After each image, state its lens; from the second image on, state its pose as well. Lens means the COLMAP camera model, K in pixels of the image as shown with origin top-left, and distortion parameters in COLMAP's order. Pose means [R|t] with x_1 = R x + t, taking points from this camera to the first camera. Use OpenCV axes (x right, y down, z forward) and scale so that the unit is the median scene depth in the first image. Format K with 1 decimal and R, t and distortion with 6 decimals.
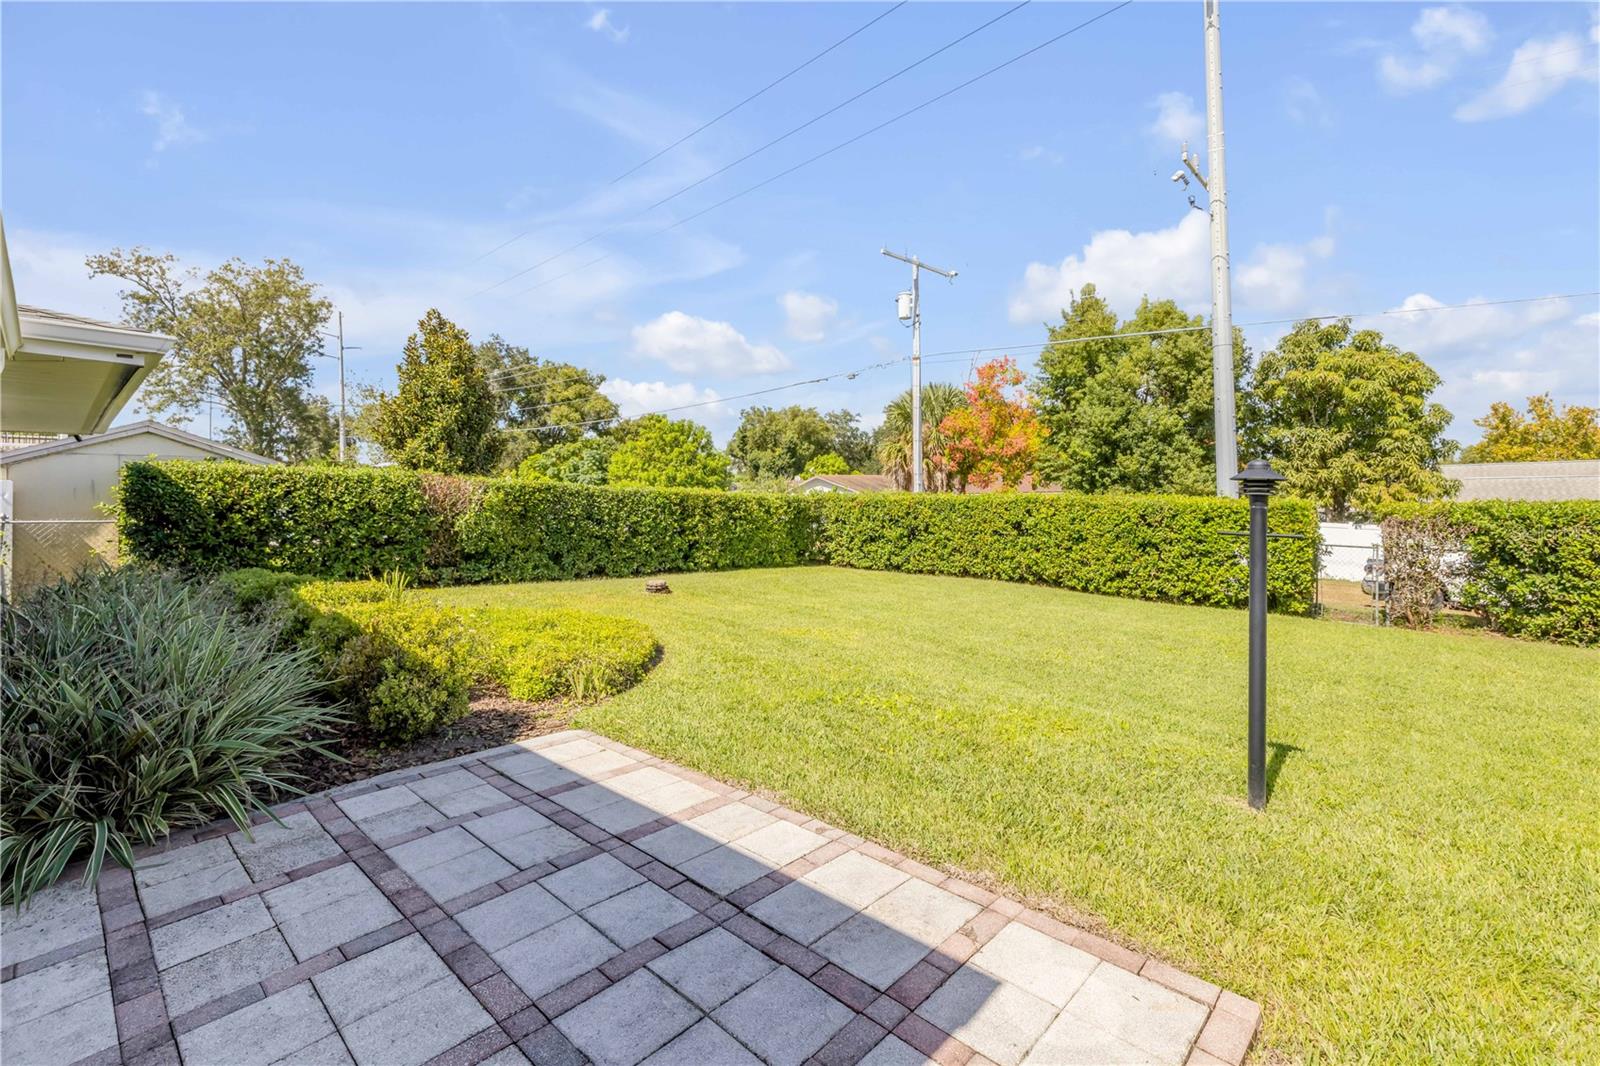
lens RADIAL K [[705.0, 0, 803.3], [0, 705.0, 483.6], [0, 0, 1]] dist [0.000784, -0.000302]
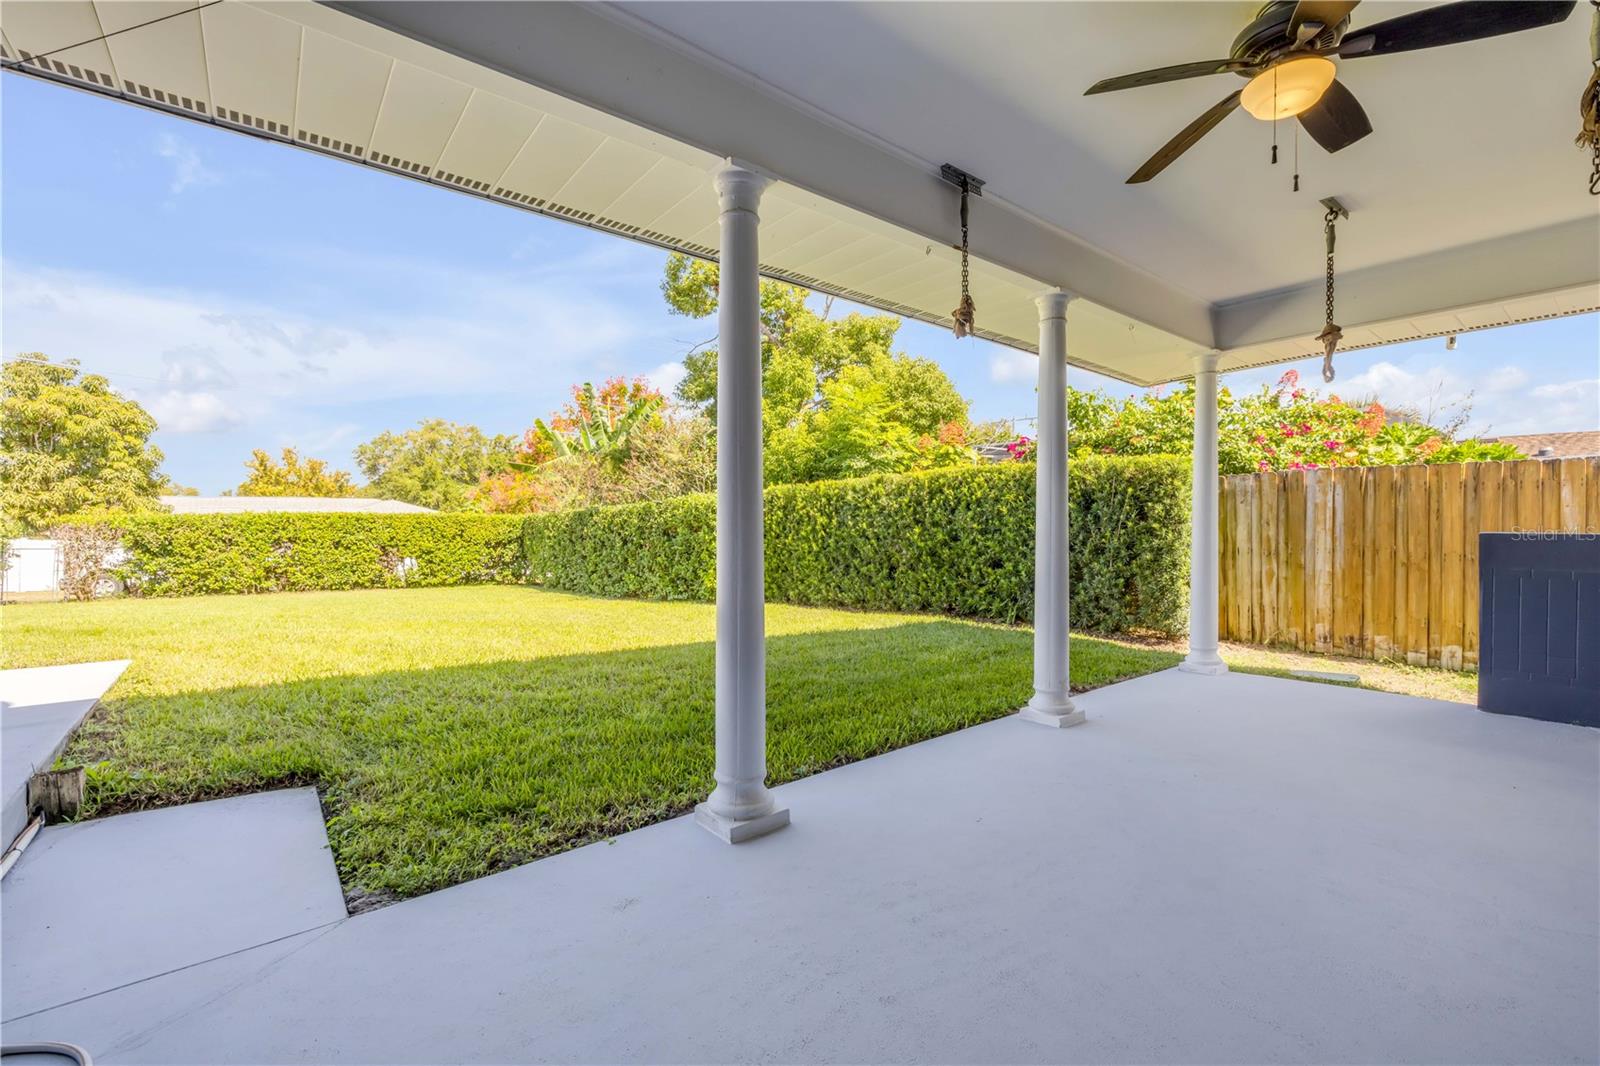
lens RADIAL K [[680.0, 0, 792.0], [0, 680.0, 526.5], [0, 0, 1]] dist [-0.001792, -0.000021]
pose [[0.152574, 0.002988, 0.988288, -0.140159], [-0.016426, 0.999865, -0.000487, 0.015854], [-0.988156, -0.016159, 0.152602, -0.327909]]
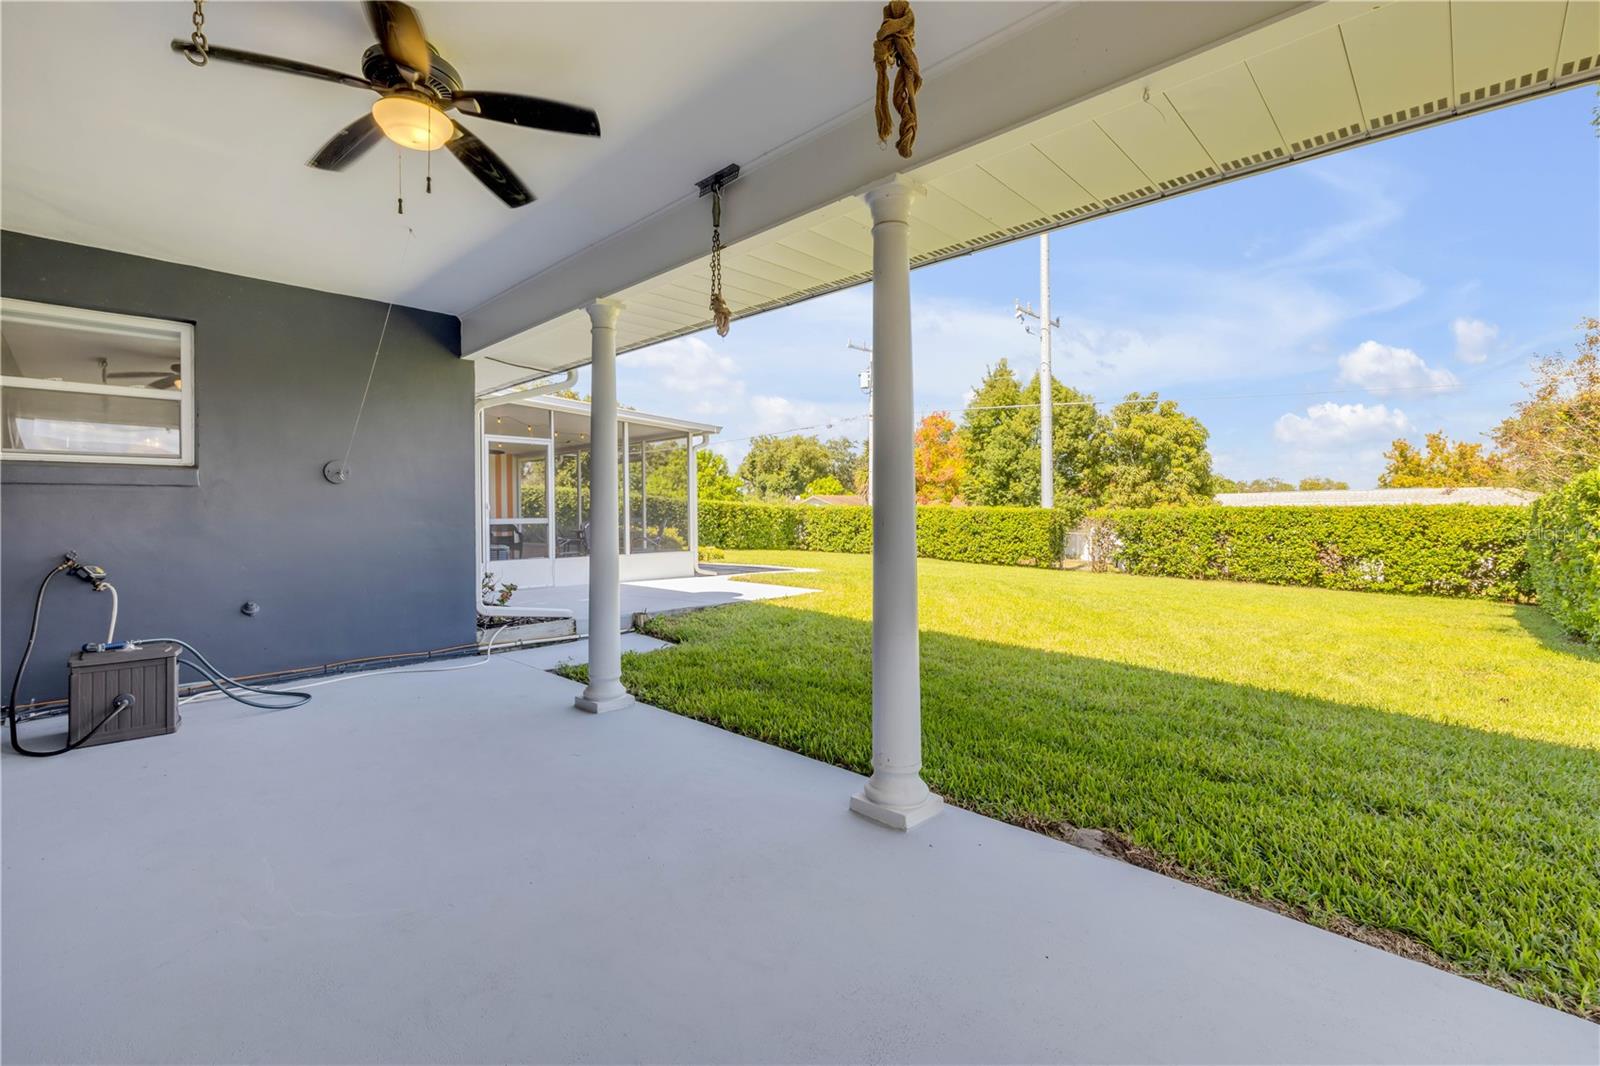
lens RADIAL K [[684.5, 0, 800.0], [0, 684.5, 533.0], [0, 0, 1]] dist [-0.000710, -0.000179]
pose [[0.999855, 0.010214, -0.013635, 0.035362], [-0.009633, 0.999072, 0.041986, 0.010476], [0.014051, -0.041848, 0.999025, -0.495949]]
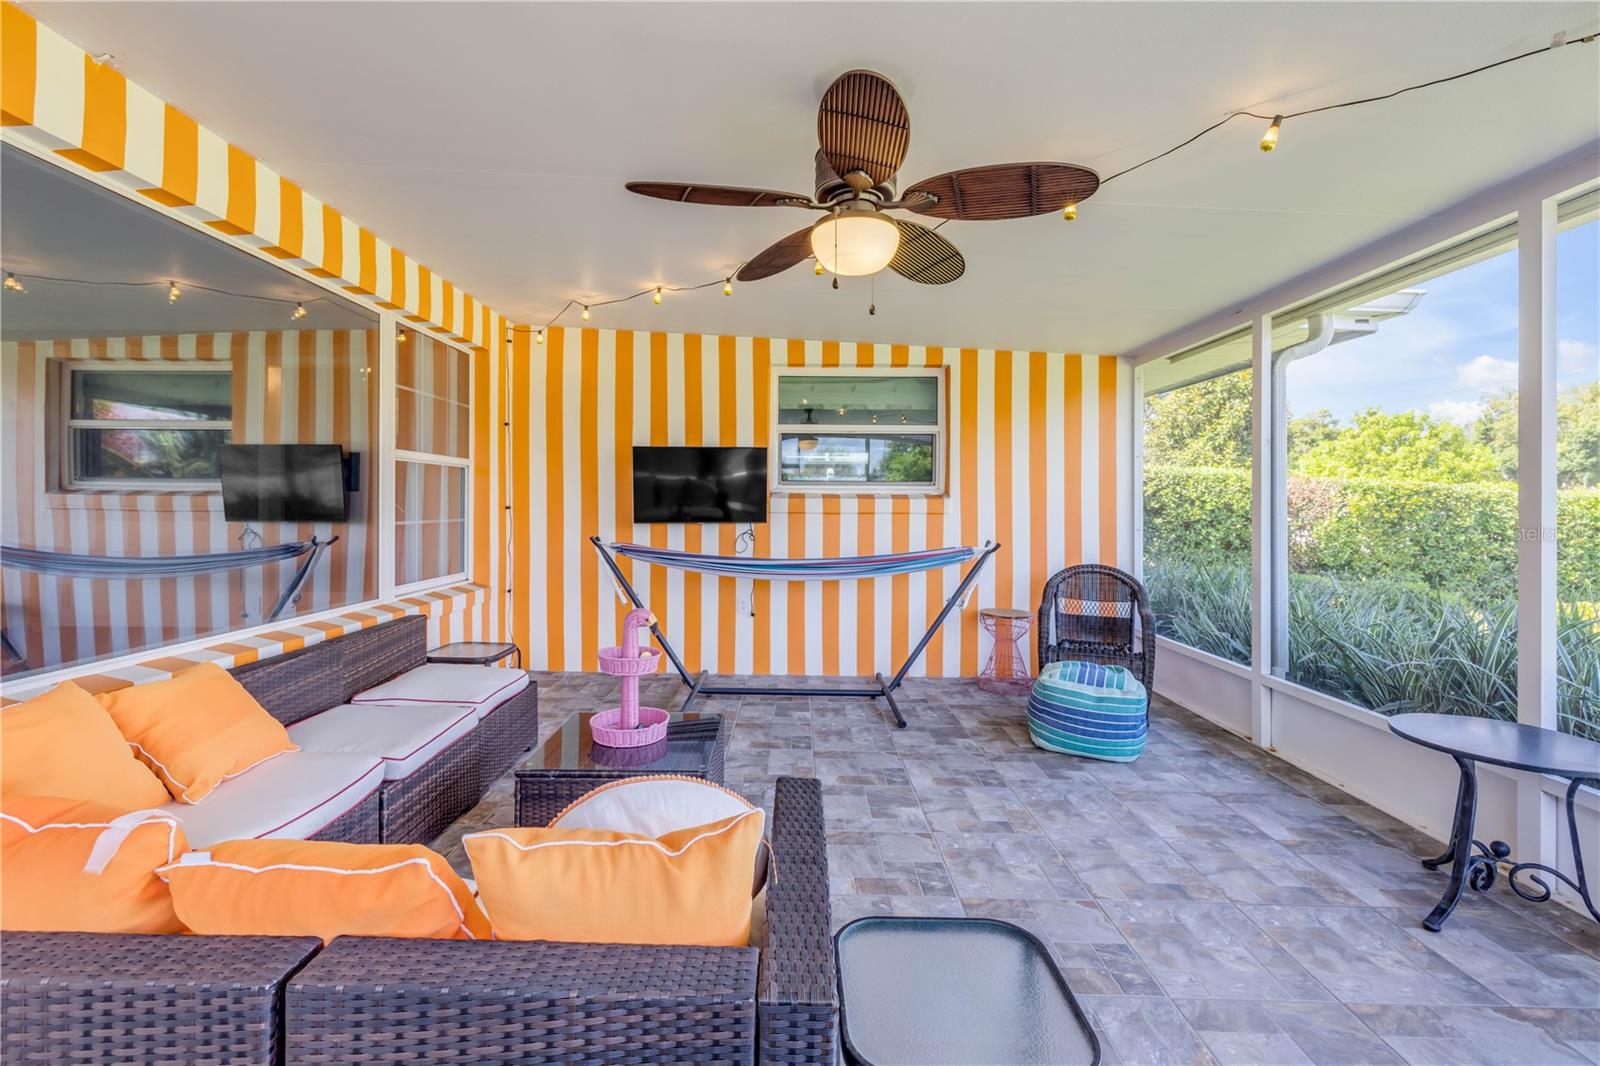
lens RADIAL K [[687.2, 0, 792.5], [0, 687.2, 511.6], [0, 0, 1]] dist [0.000435, 0.000210]
pose [[0.674595, 0.029929, -0.737581, -0.176280], [-0.009394, 0.999445, 0.031963, 0.007807], [0.738128, -0.014633, 0.674502, -0.024458]]
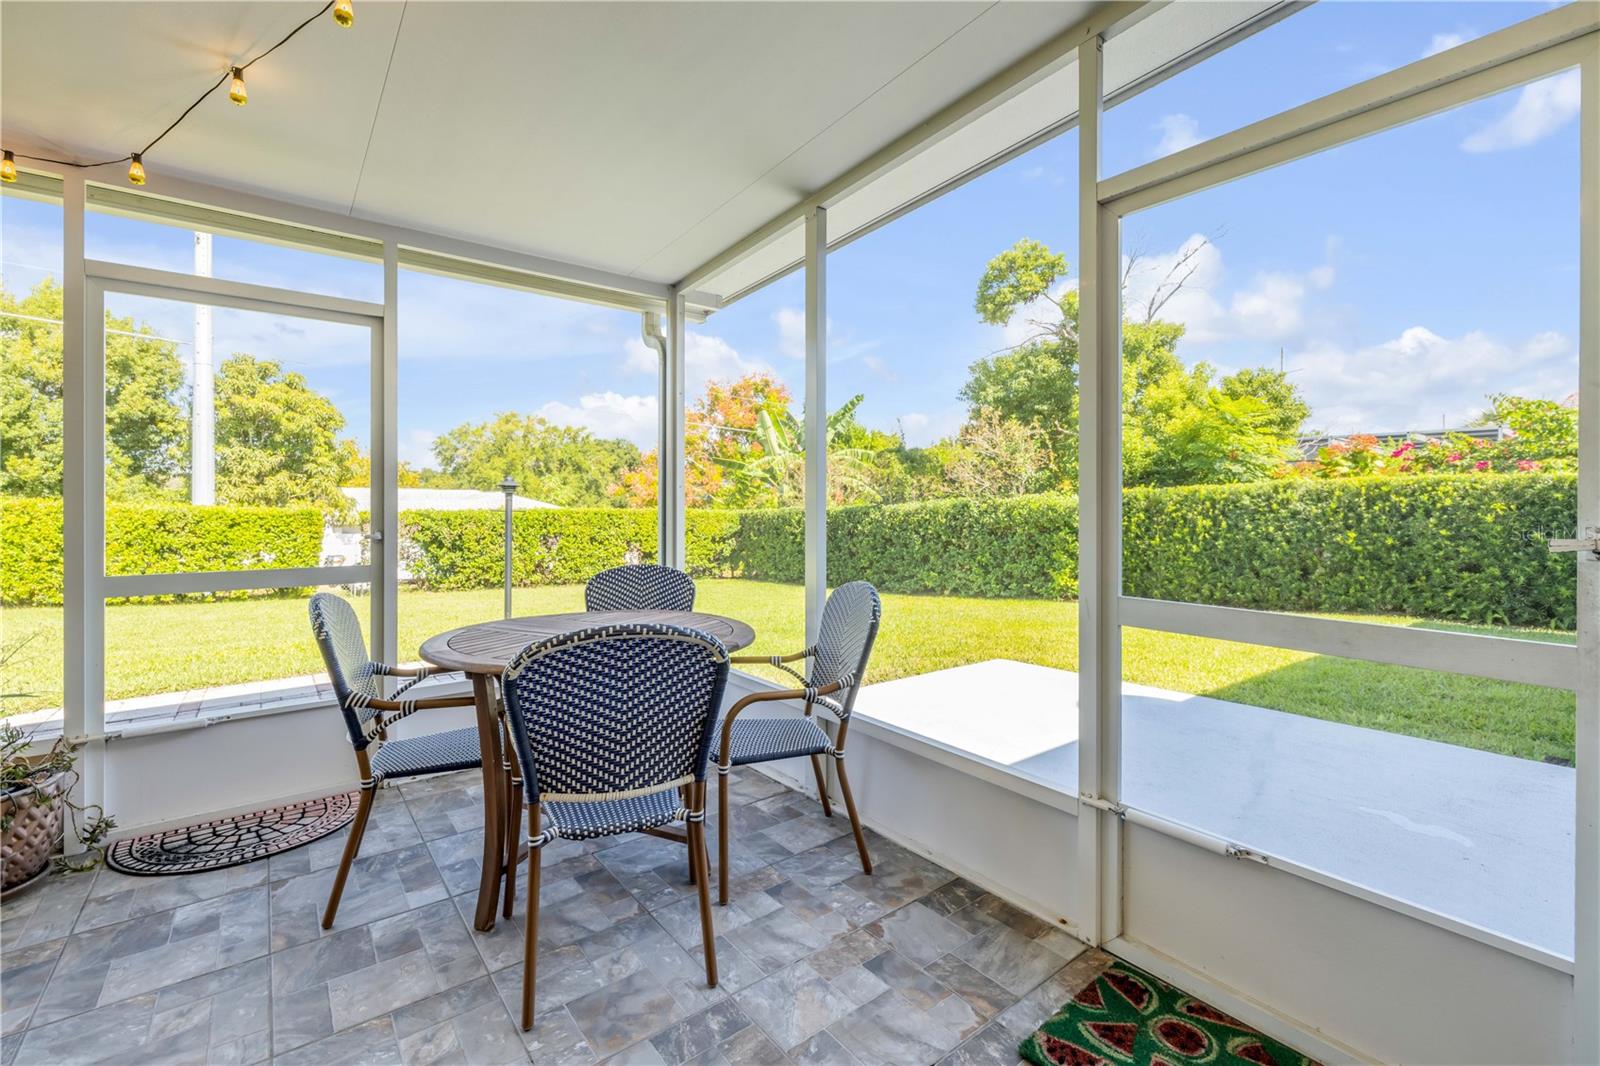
lens RADIAL K [[685.9, 0, 791.2], [0, 685.9, 502.1], [0, 0, 1]] dist [0.000699, -0.000376]
pose [[0.166558, 0.023716, 0.985746, -0.219468], [-0.020258, 0.999582, -0.020626, 0.011803], [-0.985824, -0.016533, 0.166969, -0.039437]]
